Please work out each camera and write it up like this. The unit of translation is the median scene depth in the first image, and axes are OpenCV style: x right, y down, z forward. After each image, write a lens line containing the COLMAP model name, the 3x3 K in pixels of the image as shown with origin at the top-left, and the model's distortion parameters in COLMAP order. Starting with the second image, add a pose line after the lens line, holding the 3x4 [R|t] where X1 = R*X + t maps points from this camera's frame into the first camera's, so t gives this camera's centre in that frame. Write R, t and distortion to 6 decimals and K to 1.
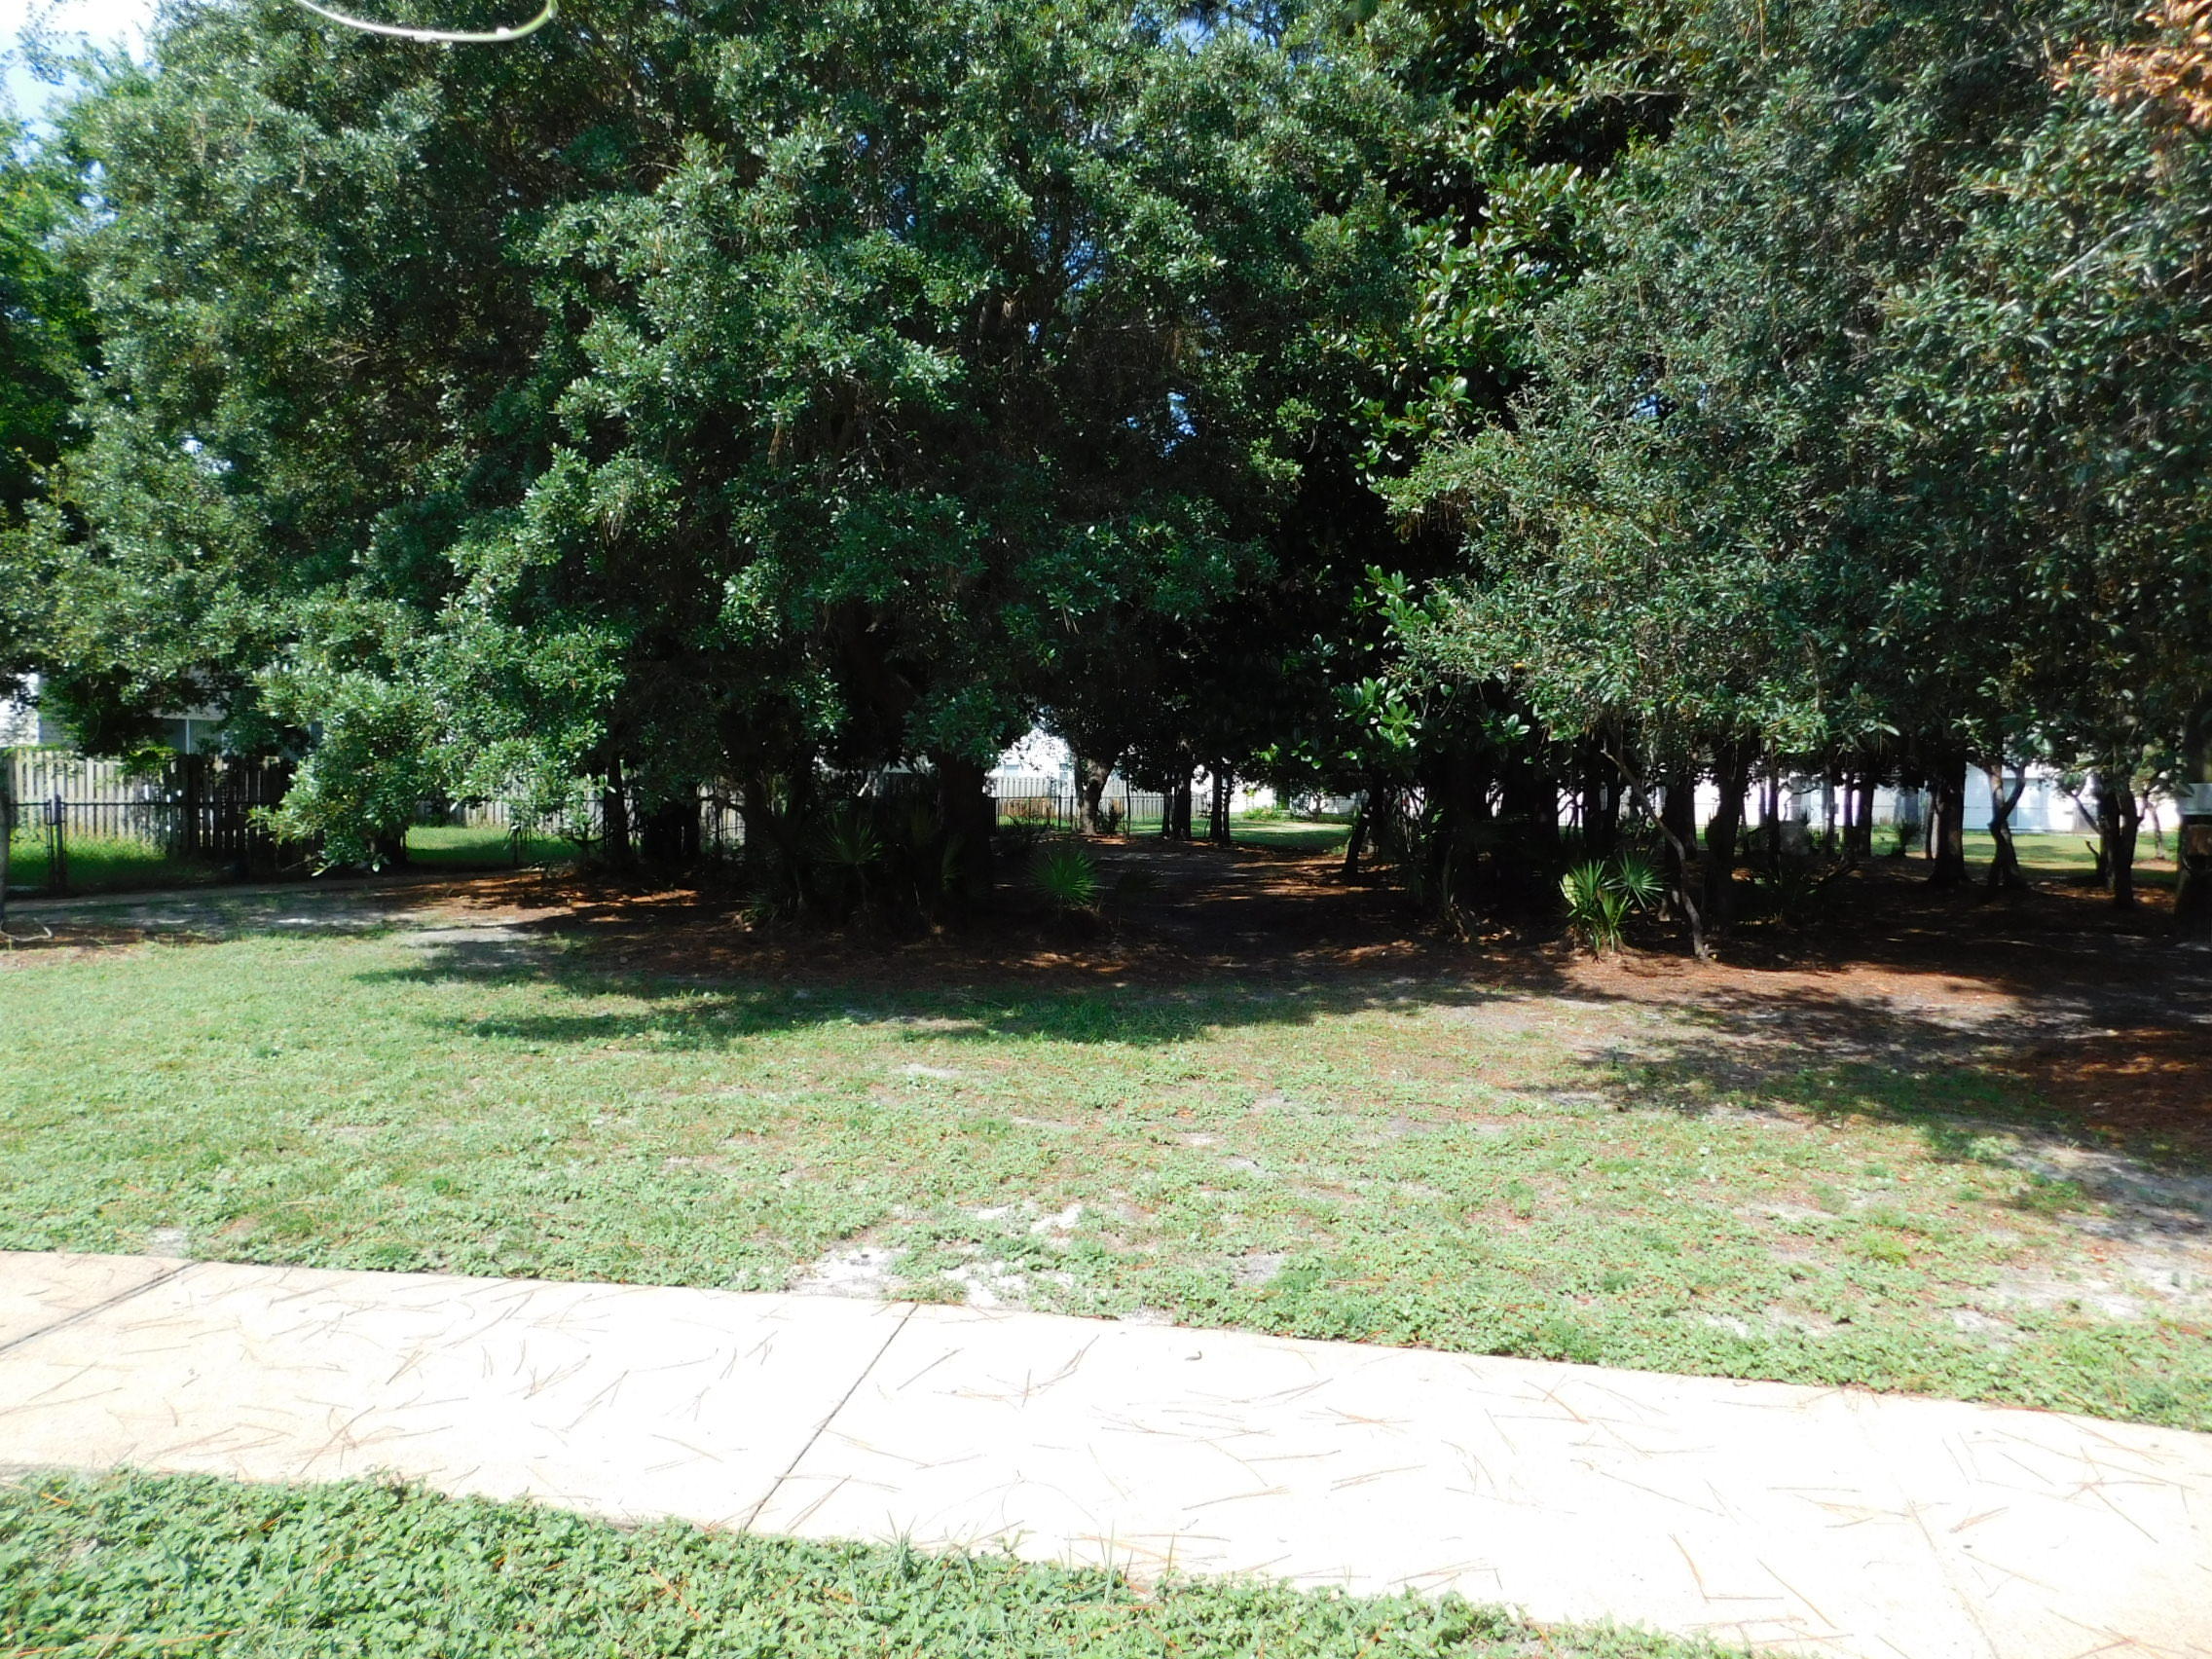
lens RADIAL K [[1480.6, 0, 1096.2], [0, 1480.6, 822.3], [0, 0, 1]] dist [-0.065165, 0.056024]
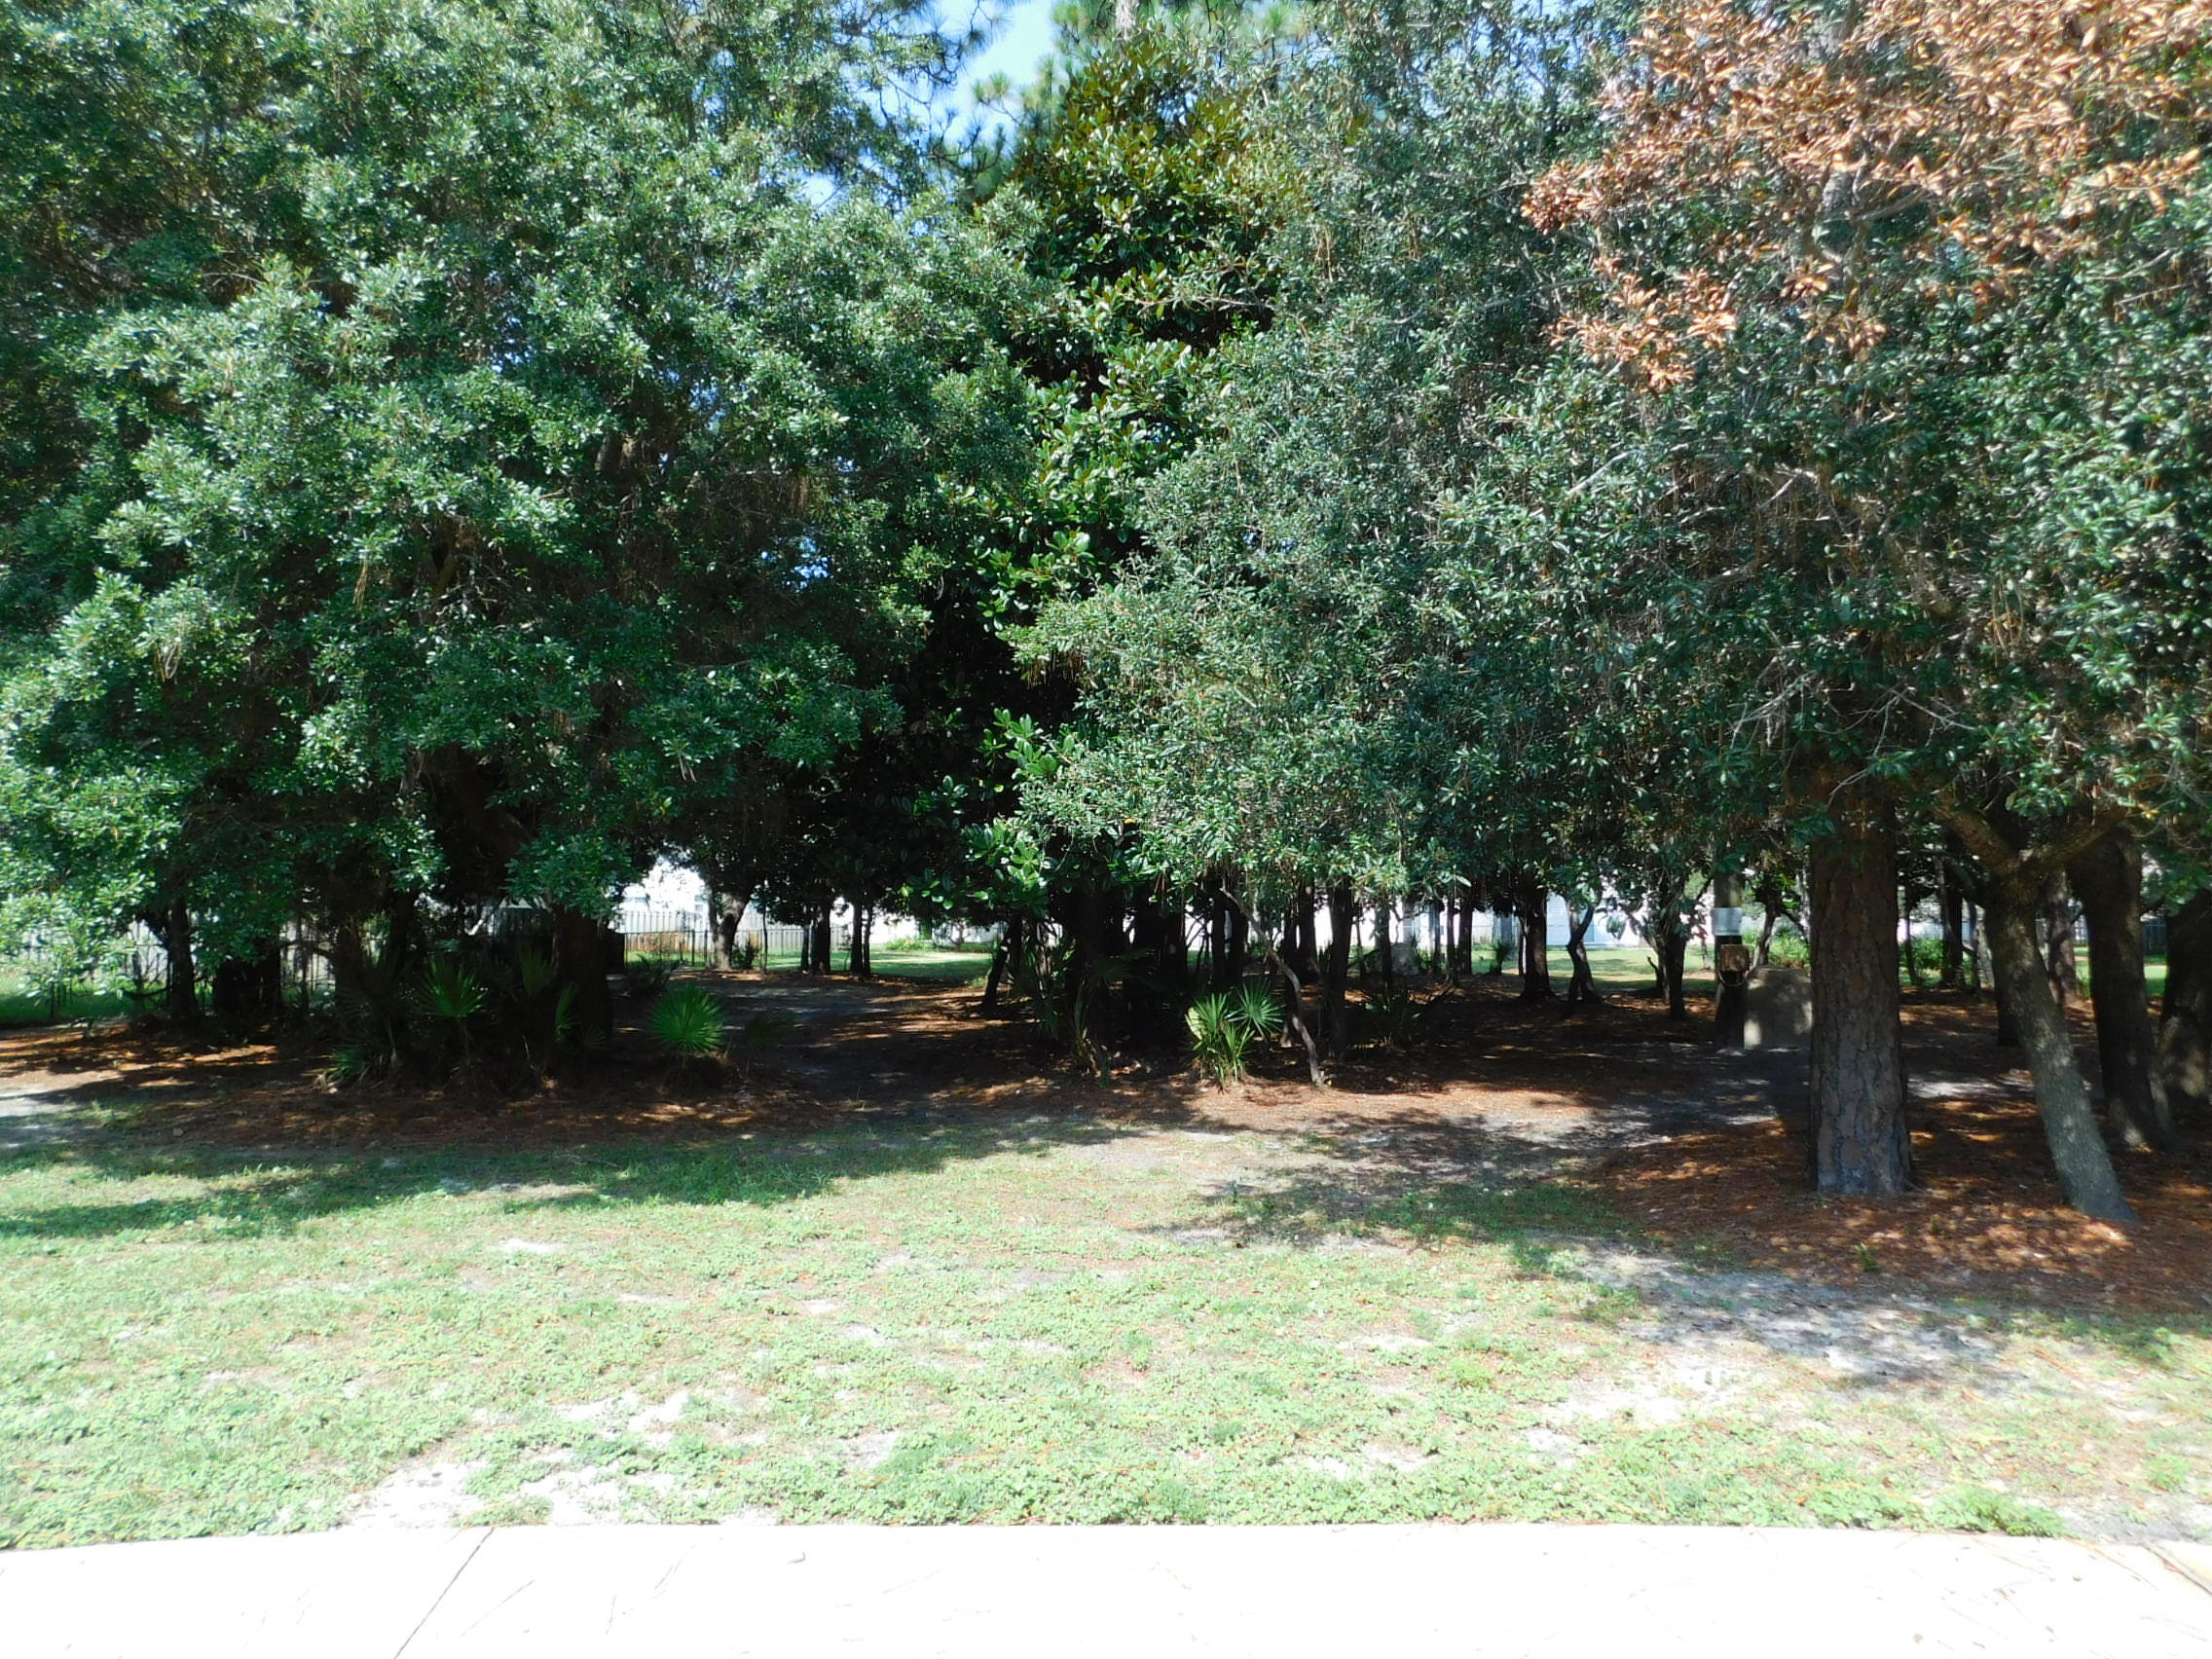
lens RADIAL K [[1480.6, 0, 1100.5], [0, 1480.6, 818.2], [0, 0, 1]] dist [-0.065165, 0.056024]
pose [[0.971123, 0.003944, 0.238548, 0.016782], [0.017001, 0.996178, -0.085681, -0.017014], [-0.237974, 0.087262, 0.967344, -0.002543]]
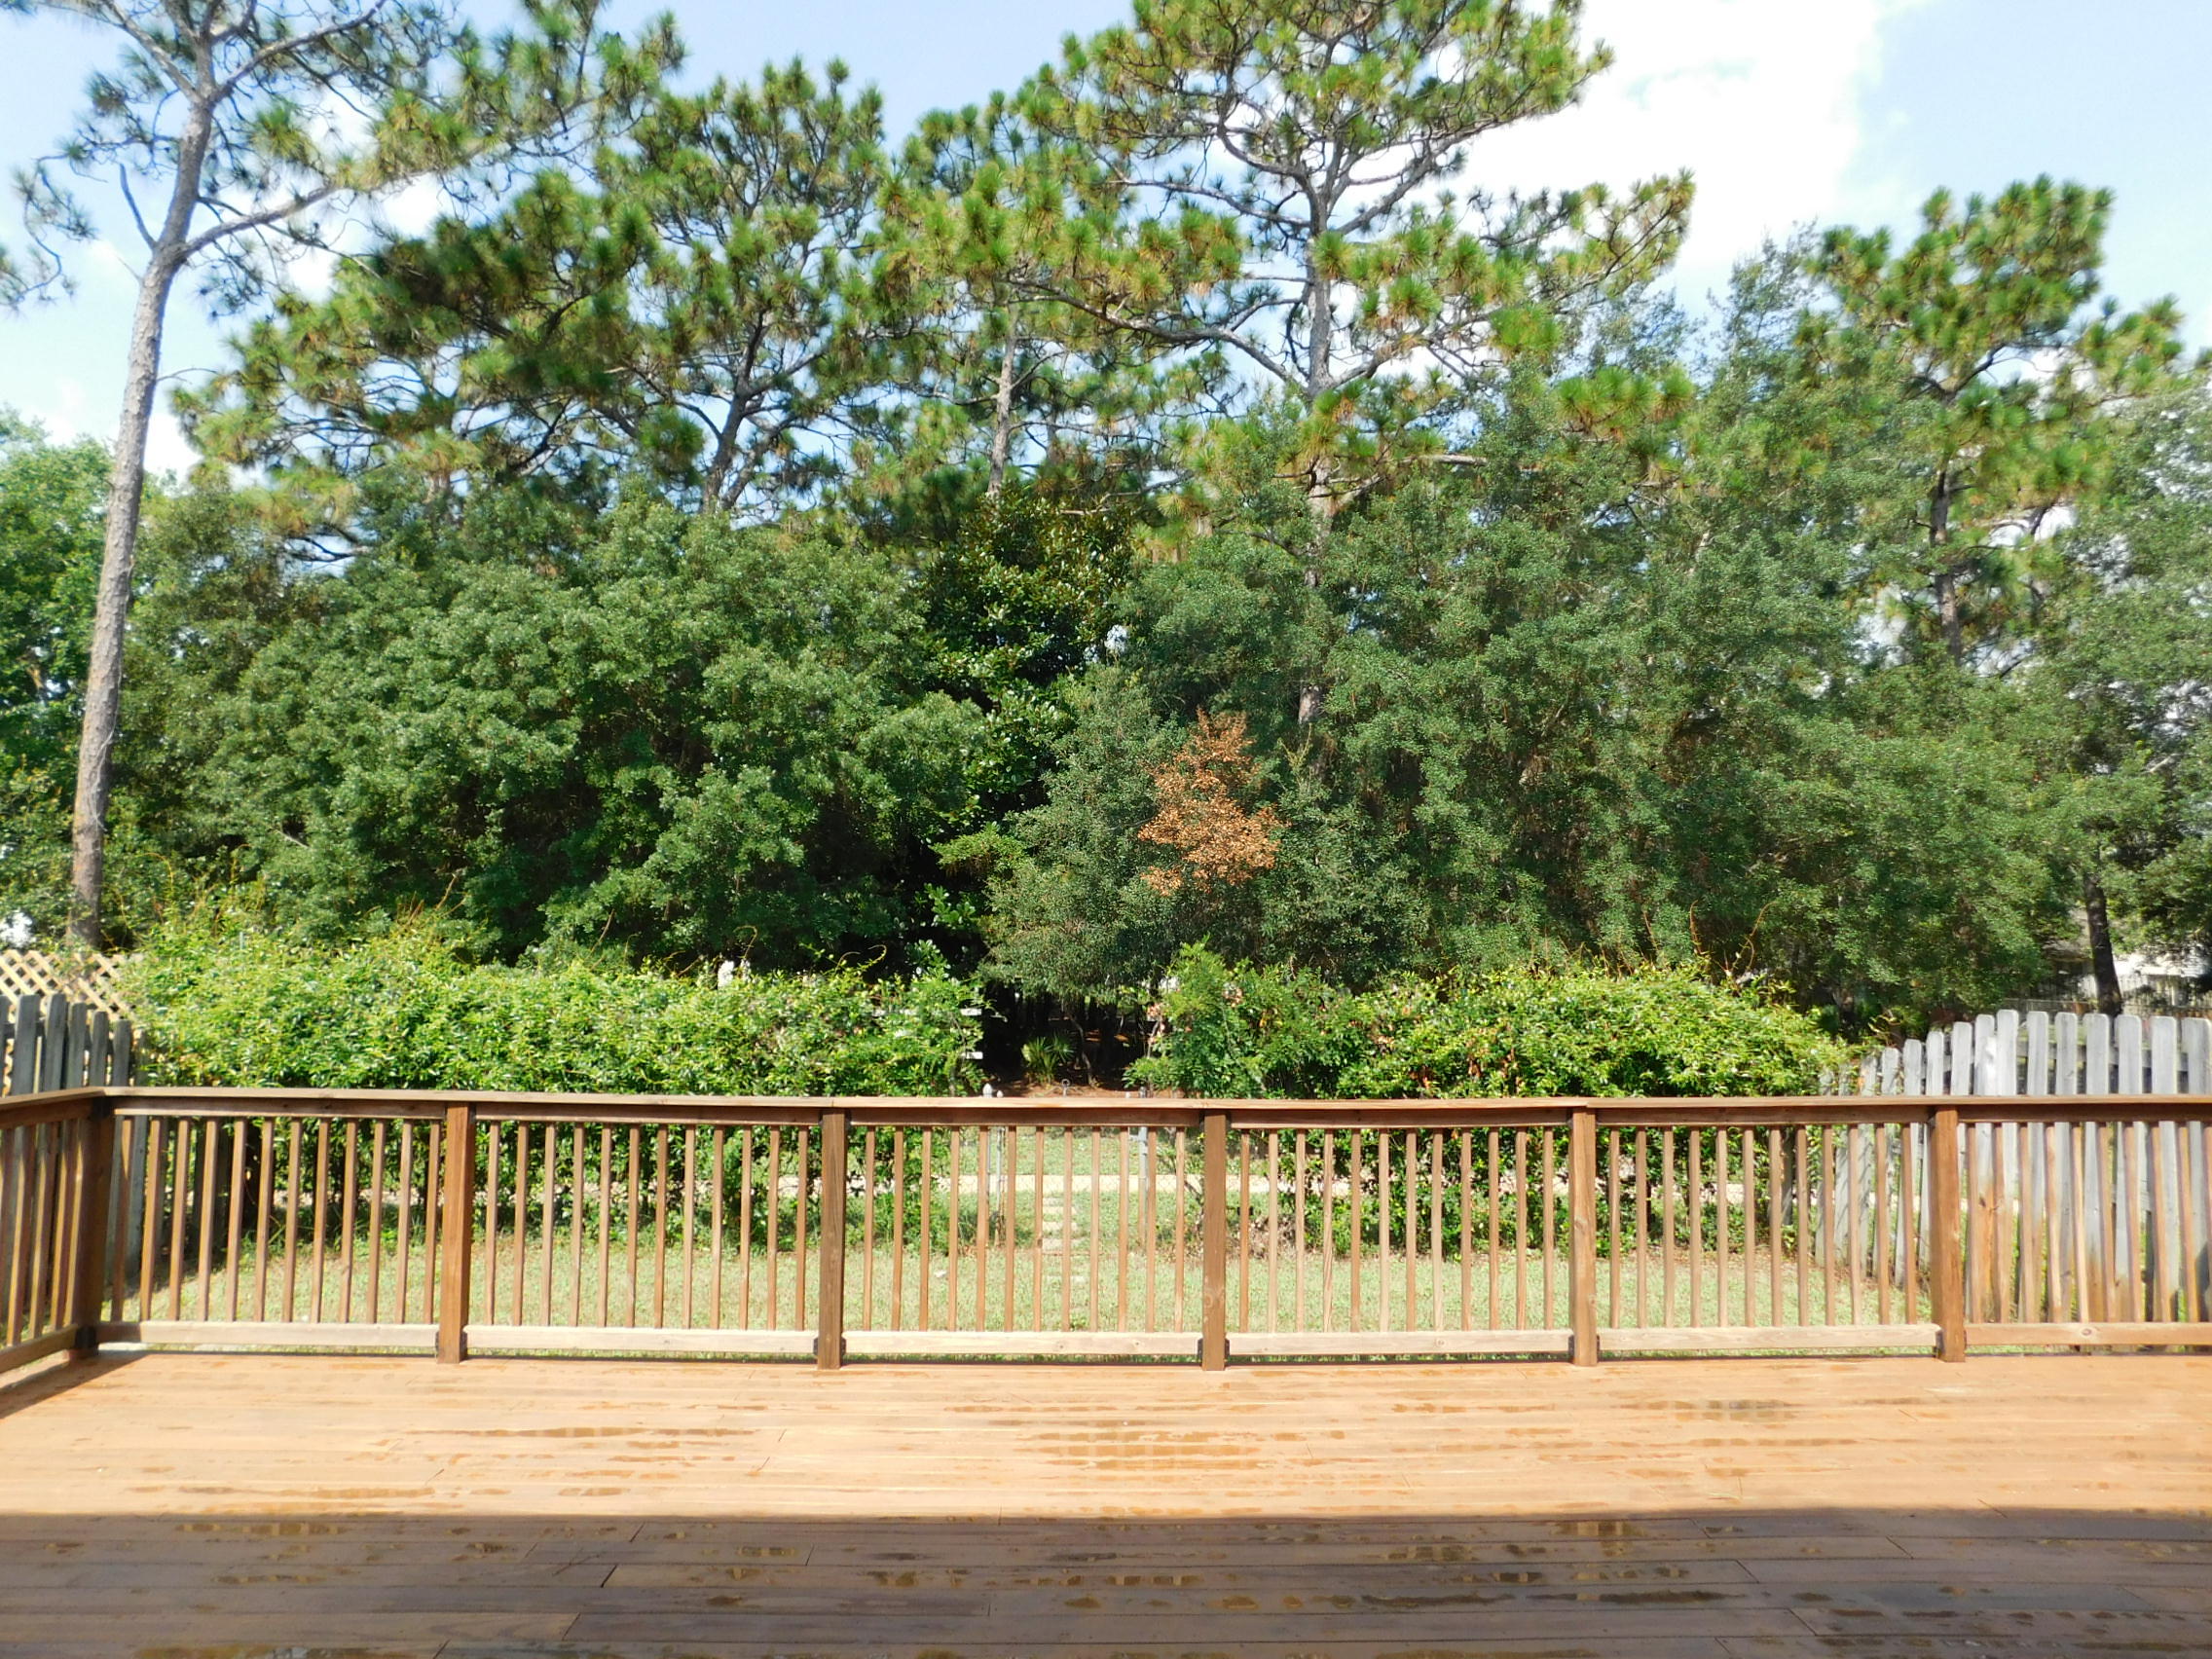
lens RADIAL K [[1480.6, 0, 1108.1], [0, 1480.6, 833.8], [0, 0, 1]] dist [-0.065165, 0.056024]
pose [[0.928279, 0.030899, 0.370598, -0.514365], [0.006034, 0.995160, -0.098087, -0.082384], [-0.371835, 0.093288, 0.923600, -1.437006]]
